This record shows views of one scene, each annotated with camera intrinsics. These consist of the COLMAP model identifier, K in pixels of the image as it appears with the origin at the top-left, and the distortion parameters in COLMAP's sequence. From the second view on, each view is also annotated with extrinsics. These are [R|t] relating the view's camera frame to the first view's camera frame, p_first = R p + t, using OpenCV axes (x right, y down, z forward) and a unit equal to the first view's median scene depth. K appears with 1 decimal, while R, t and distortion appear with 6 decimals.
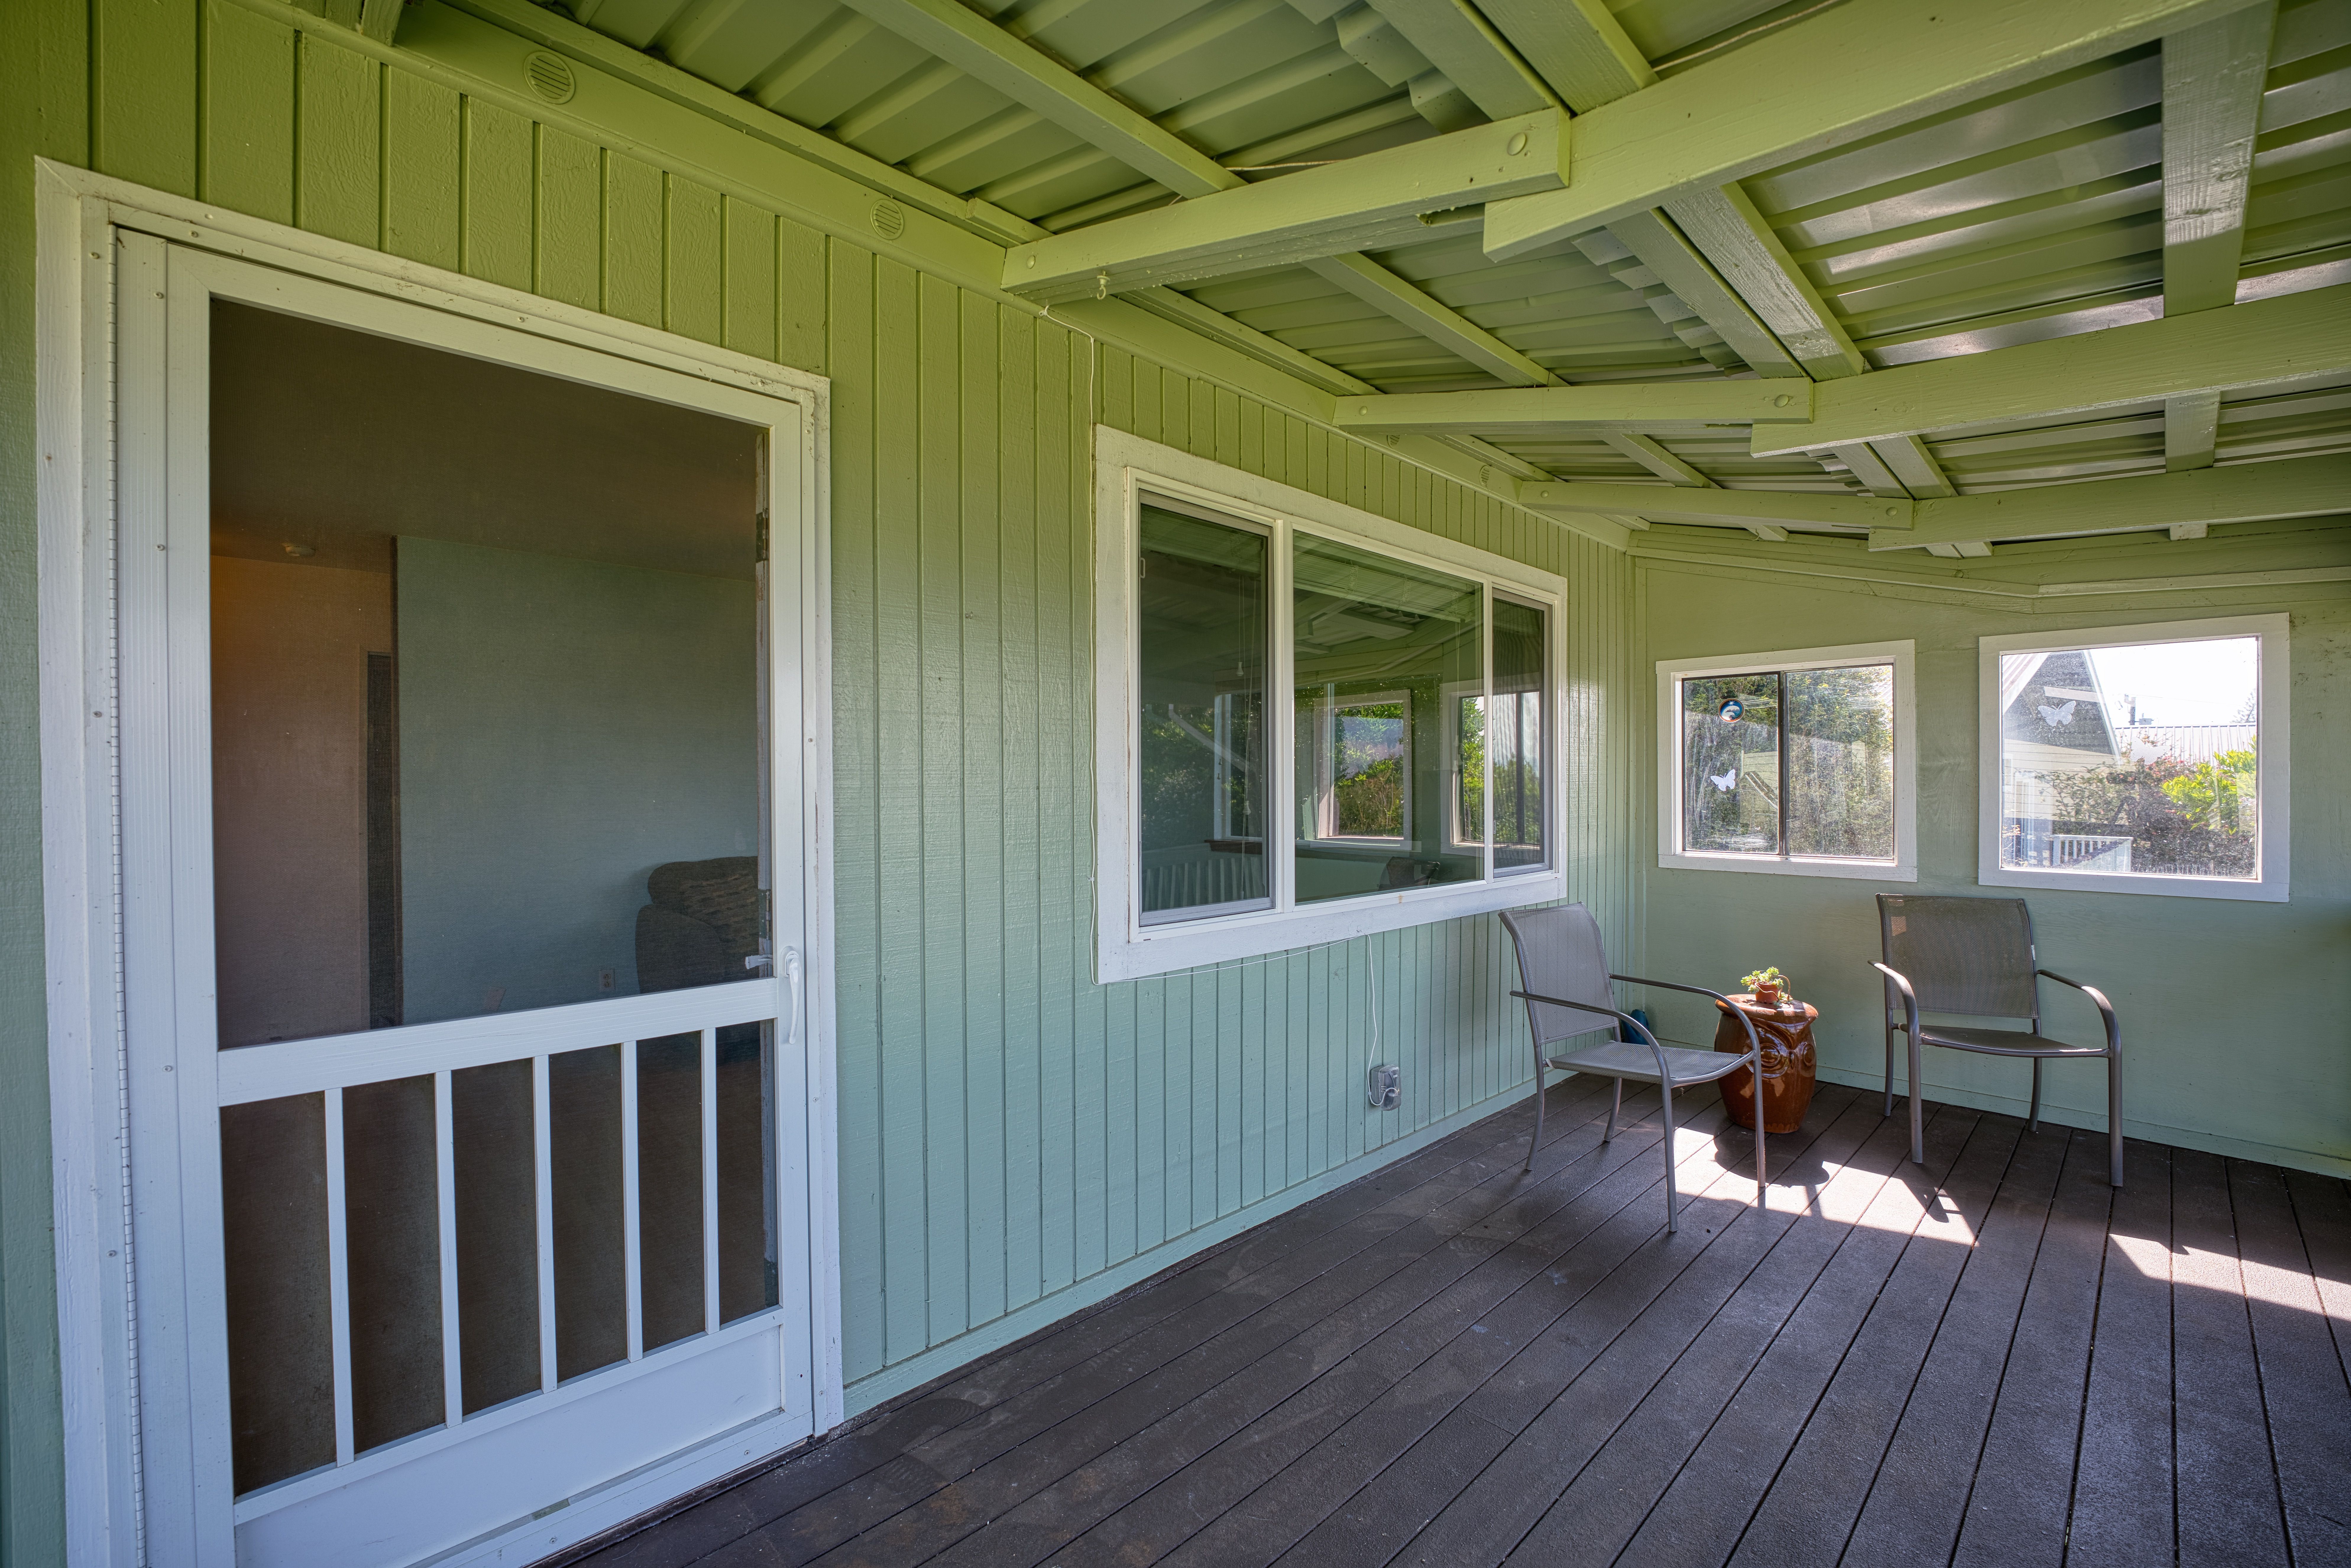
lens RADIAL K [[952.3, 0, 1156.6], [0, 952.3, 786.7], [0, 0, 1]] dist [-0.024210, 0.000565]
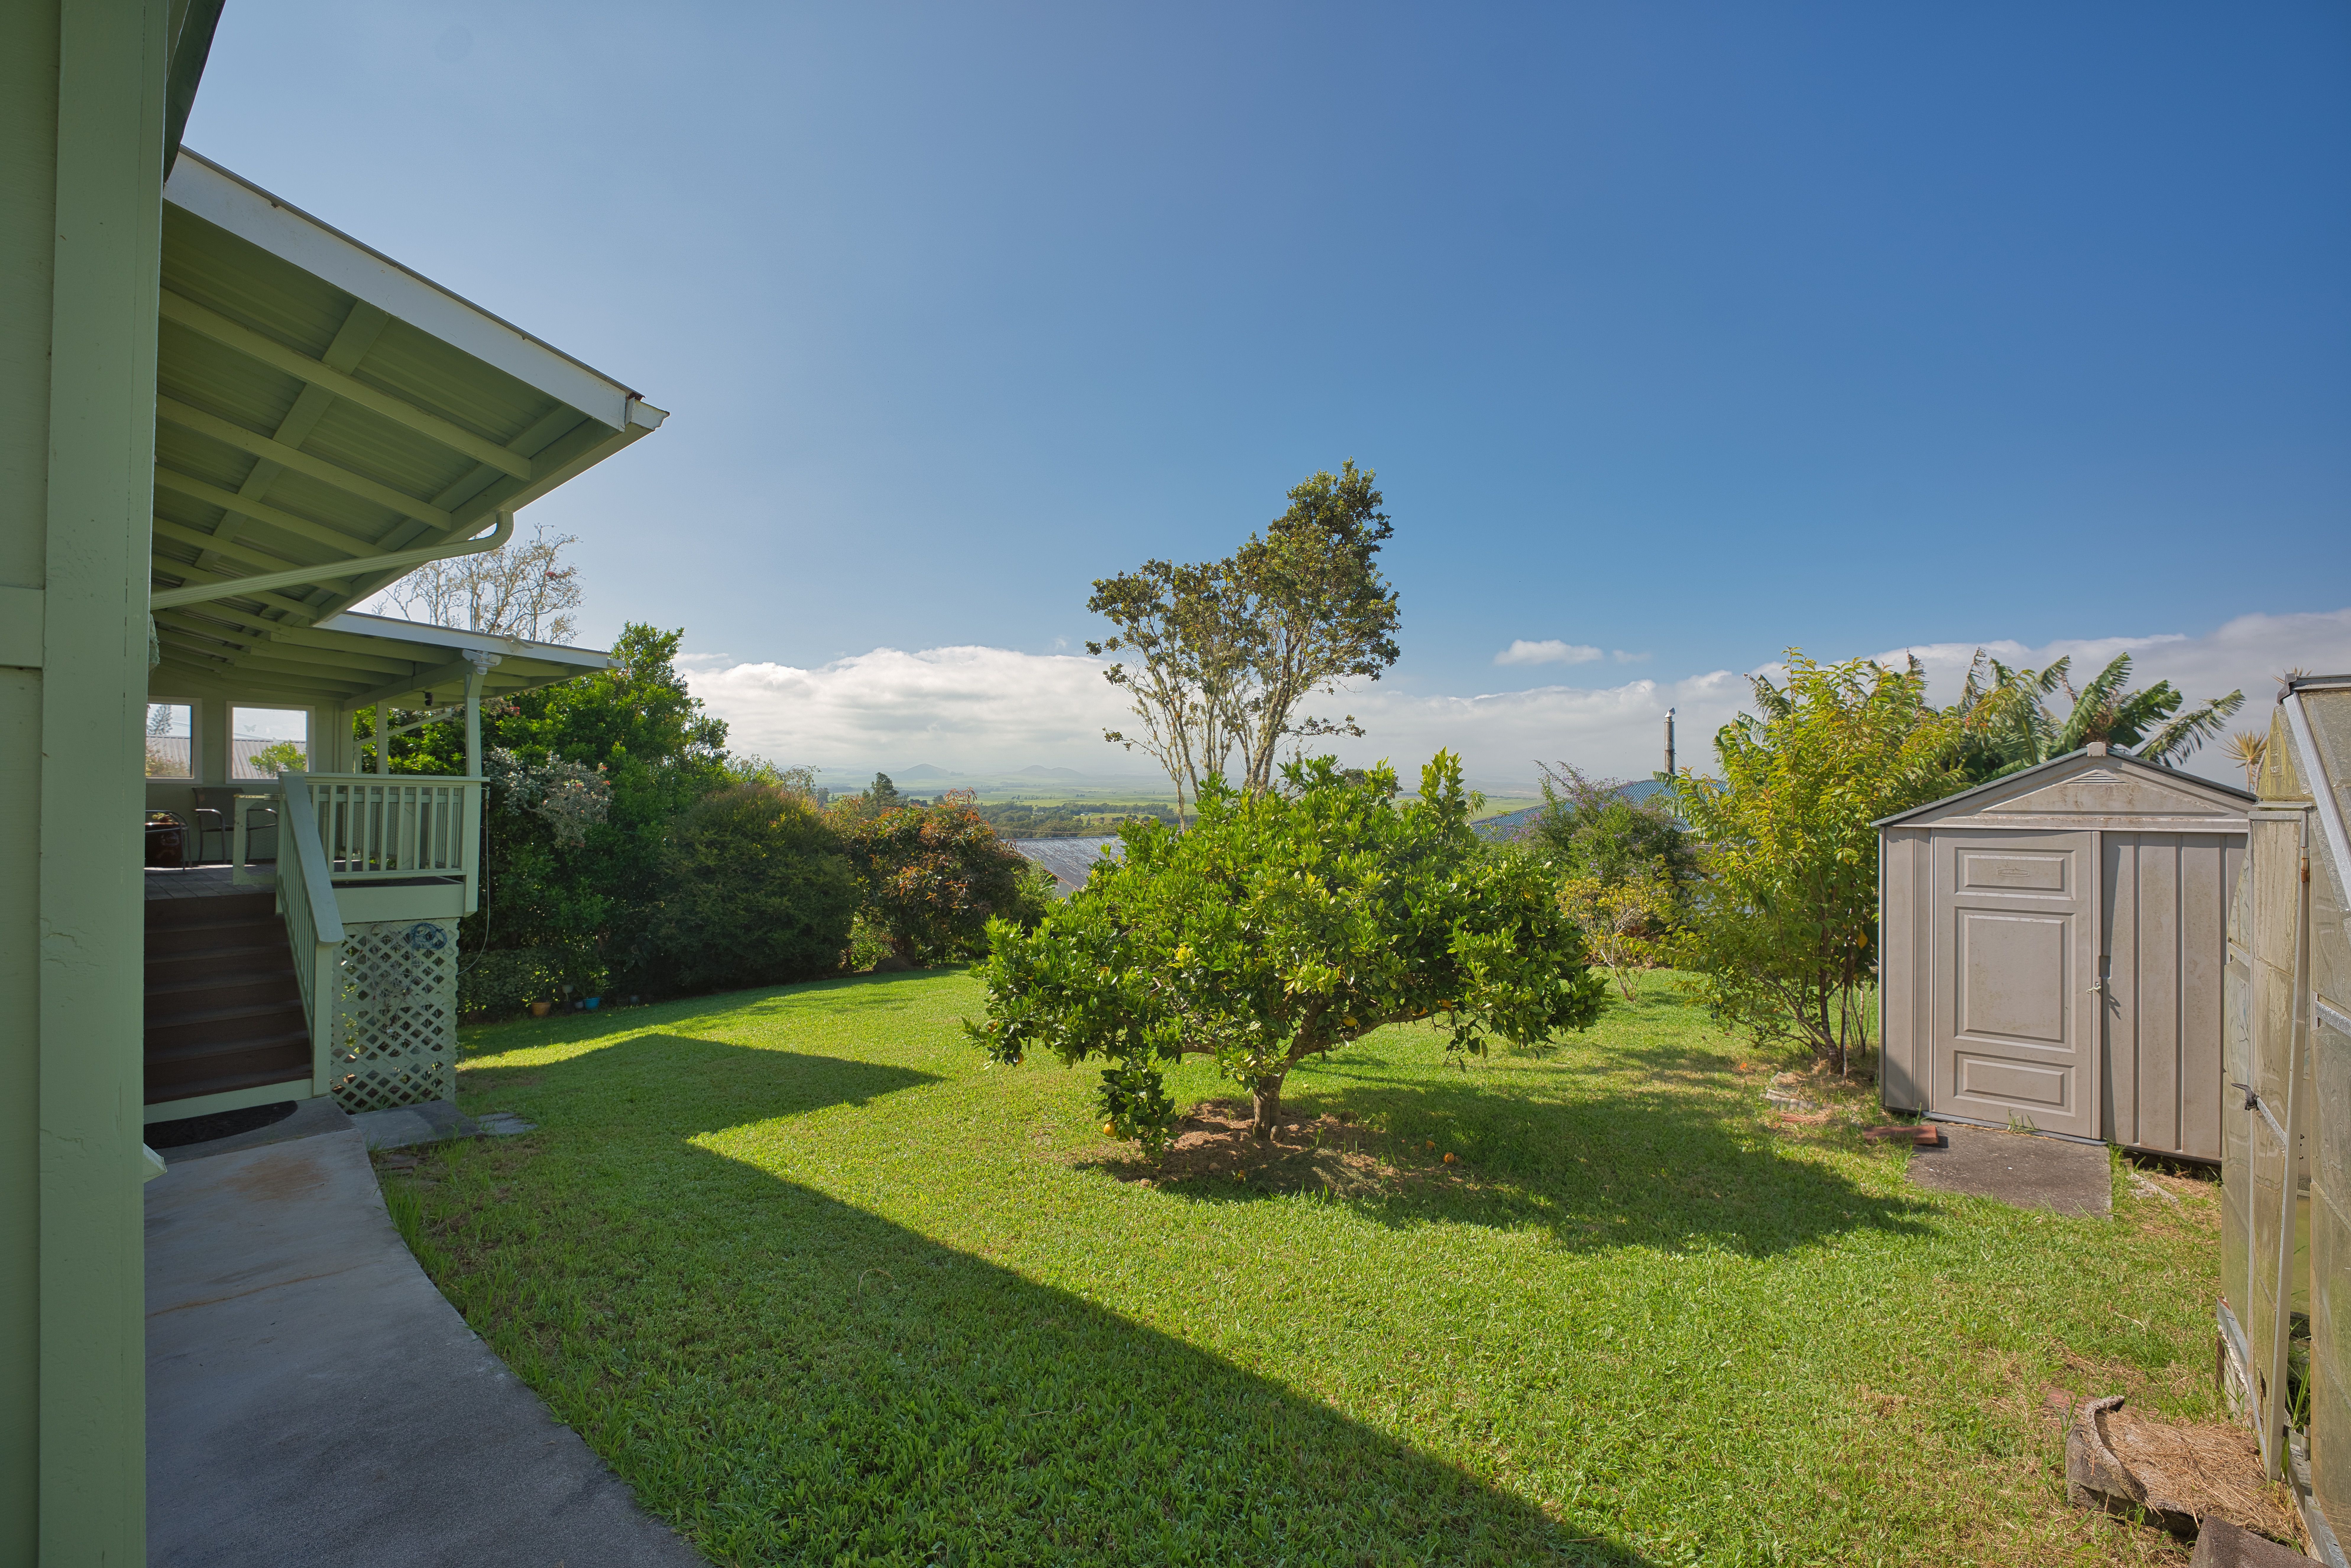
lens RADIAL K [[952.3, 0, 1170.9], [0, 952.3, 788.3], [0, 0, 1]] dist [-0.024210, 0.000565]
pose [[-0.132061, 0.009957, 0.991192, -2.953782], [0.004977, 0.999944, -0.009382, 0.196002], [-0.991229, 0.003694, -0.132103, -1.914995]]
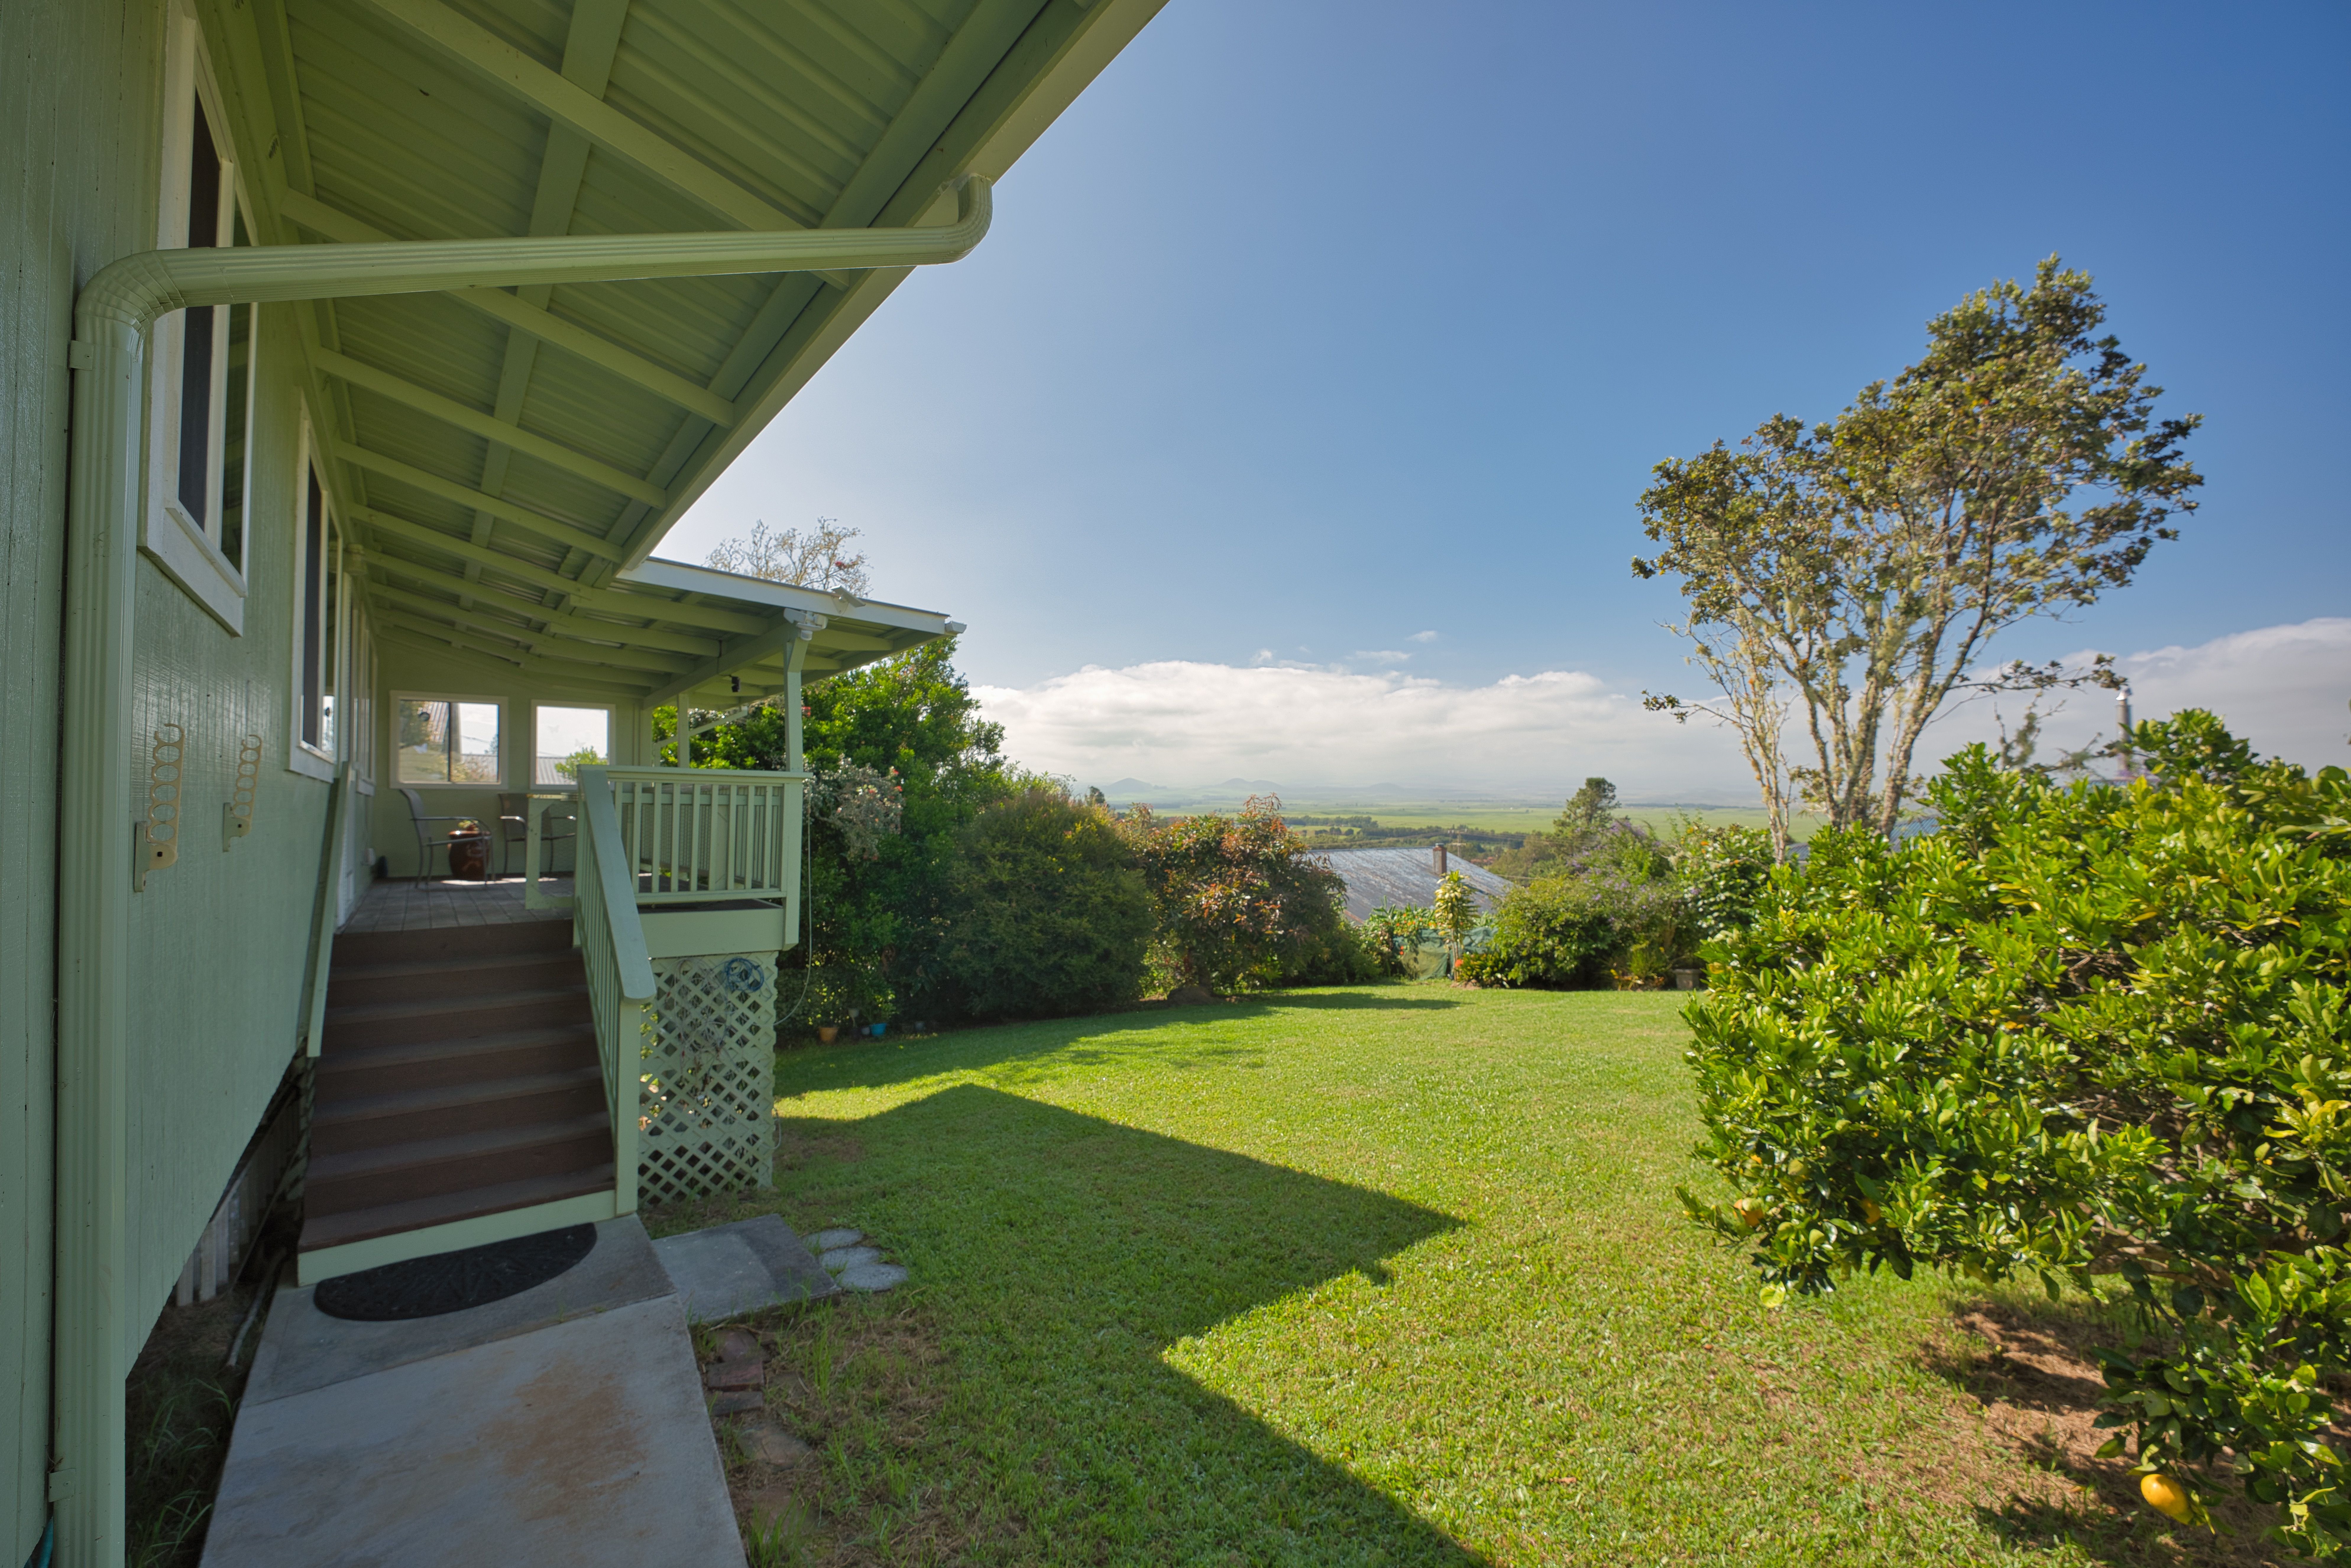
lens RADIAL K [[952.3, 0, 1179.2], [0, 952.3, 786.7], [0, 0, 1]] dist [-0.024210, 0.000565]
pose [[0.068720, 0.025200, 0.997318, -2.100906], [0.008305, 0.999632, -0.025830, 0.222883], [-0.997601, 0.010058, 0.068485, -1.306709]]
